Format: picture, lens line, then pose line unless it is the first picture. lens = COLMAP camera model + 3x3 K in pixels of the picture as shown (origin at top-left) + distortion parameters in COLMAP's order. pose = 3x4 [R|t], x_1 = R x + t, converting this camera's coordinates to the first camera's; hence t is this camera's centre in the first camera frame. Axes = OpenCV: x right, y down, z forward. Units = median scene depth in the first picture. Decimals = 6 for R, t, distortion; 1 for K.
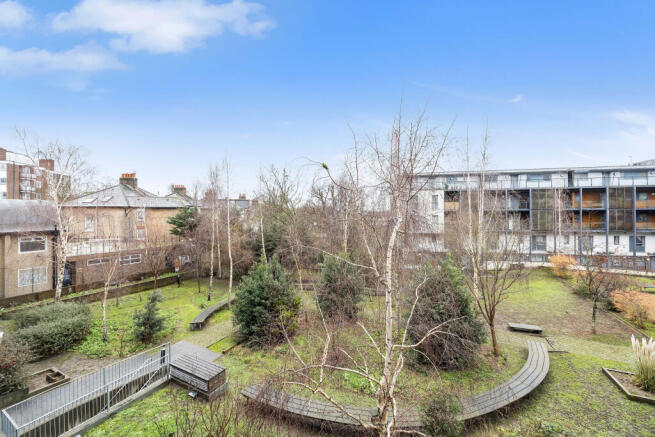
lens RADIAL K [[251.3, 0, 325.8], [0, 251.3, 214.7], [0, 0, 1]] dist [-0.002671, -0.000043]
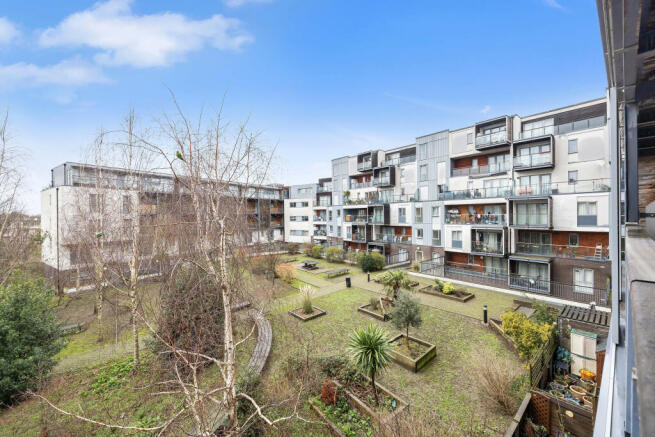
lens RADIAL K [[251.3, 0, 326.7], [0, 251.3, 217.4], [0, 0, 1]] dist [-0.002671, -0.000043]
pose [[0.389756, -0.007591, 0.920887, -0.157525], [0.010697, 0.999936, 0.003715, 0.000188], [-0.920856, 0.008403, 0.389812, 0.073275]]
